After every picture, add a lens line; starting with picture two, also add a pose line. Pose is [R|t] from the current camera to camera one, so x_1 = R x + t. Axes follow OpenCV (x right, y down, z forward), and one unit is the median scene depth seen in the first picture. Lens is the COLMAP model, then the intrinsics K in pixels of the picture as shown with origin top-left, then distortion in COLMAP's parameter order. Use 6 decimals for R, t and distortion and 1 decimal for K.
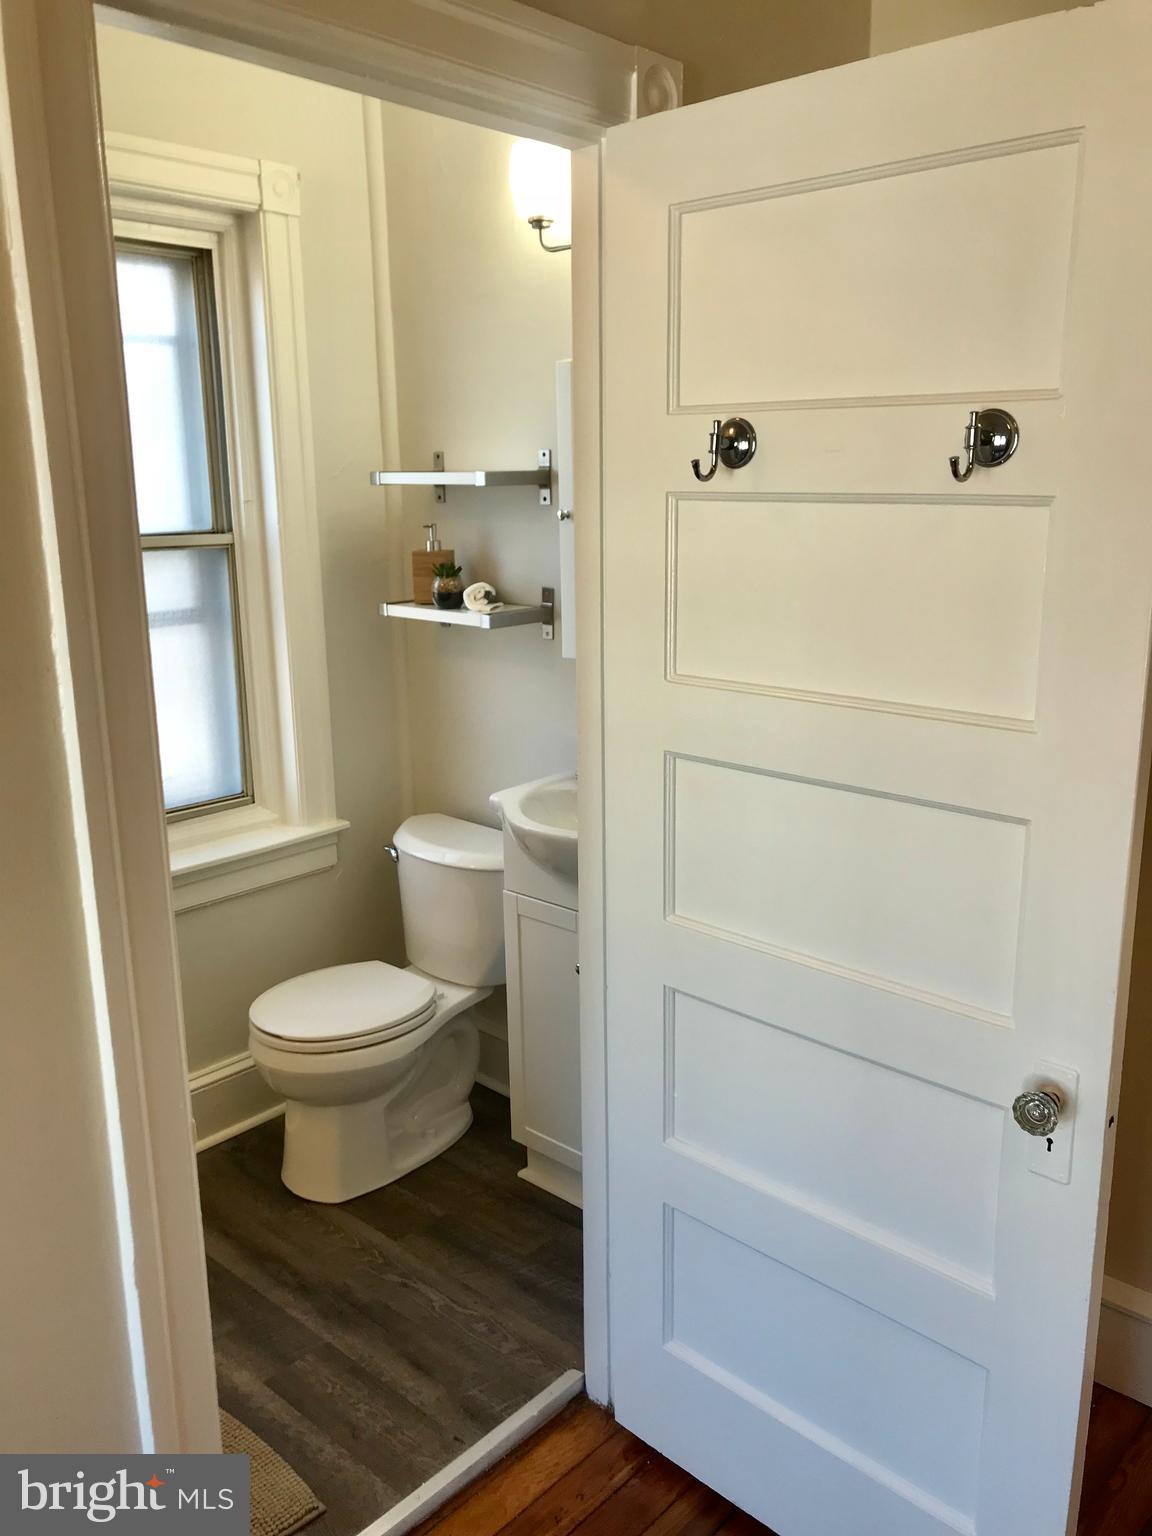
lens RADIAL K [[1254.8, 0, 566.4], [0, 1254.8, 768.8], [0, 0, 1]] dist [0.002062, -0.020469]
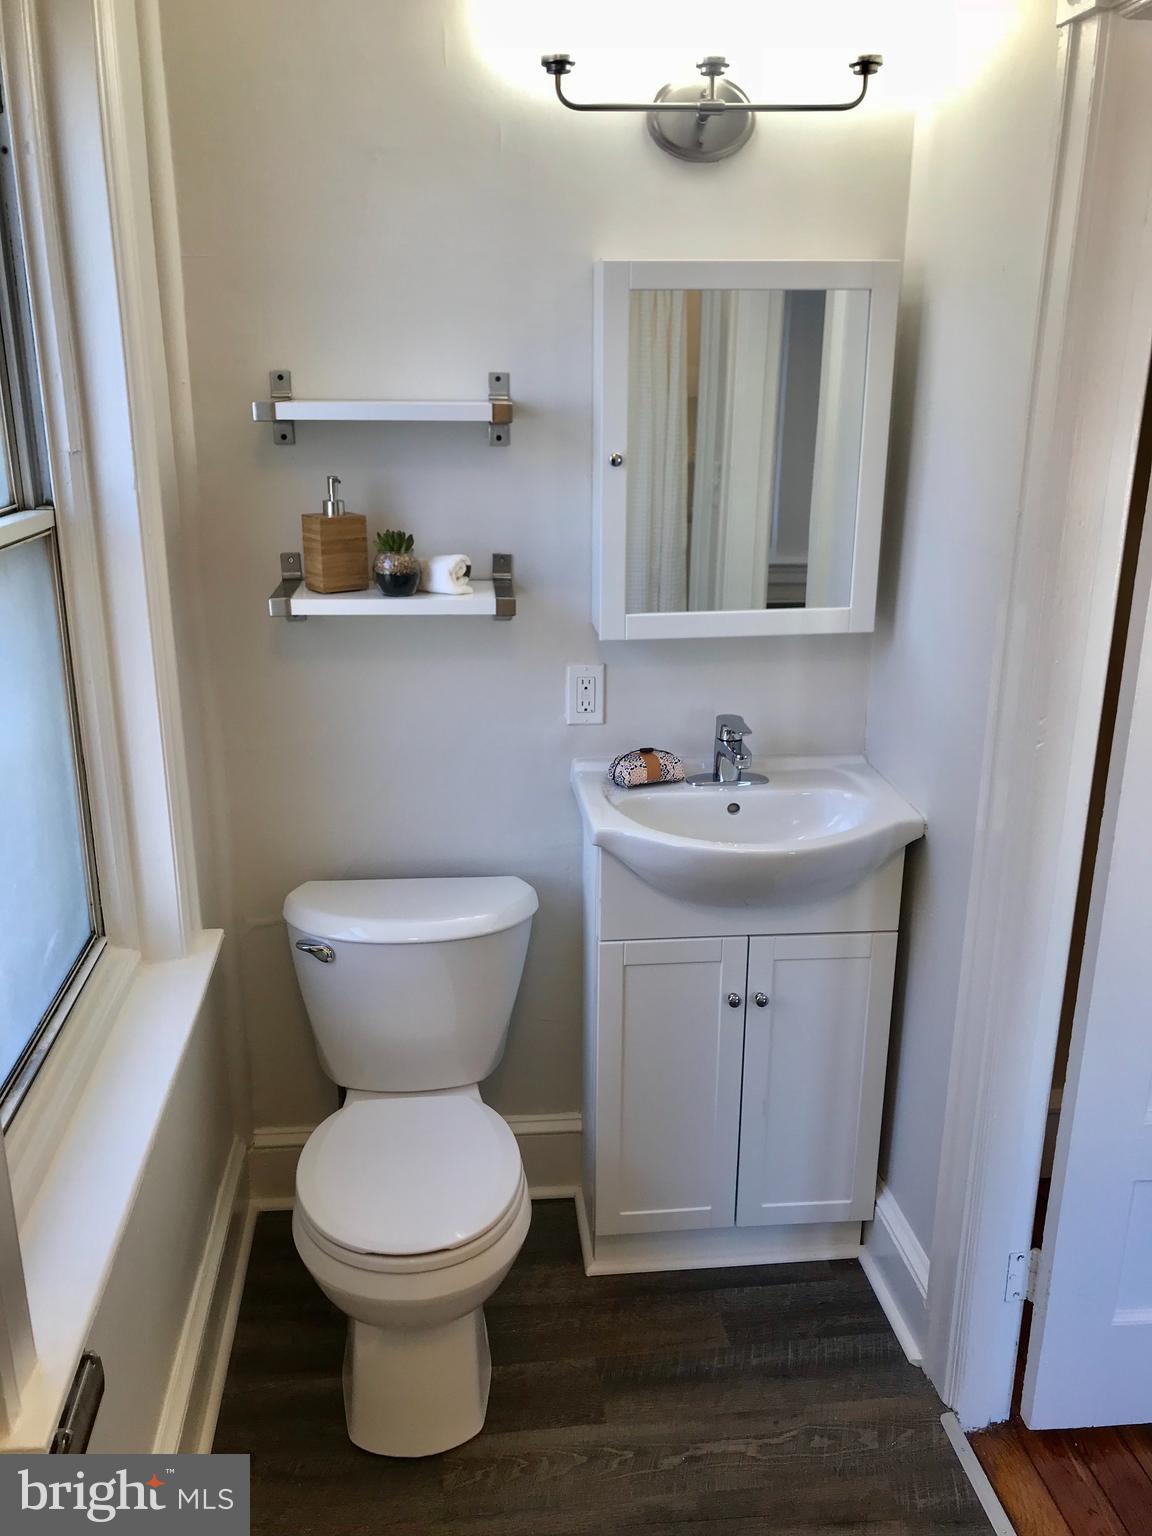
lens RADIAL K [[1254.8, 0, 569.1], [0, 1254.8, 765.2], [0, 0, 1]] dist [0.002062, -0.020469]
pose [[0.663206, -0.211526, 0.717923, -0.574054], [0.163389, 0.977013, 0.136927, -0.116988], [-0.730384, 0.026490, 0.682522, 0.449308]]
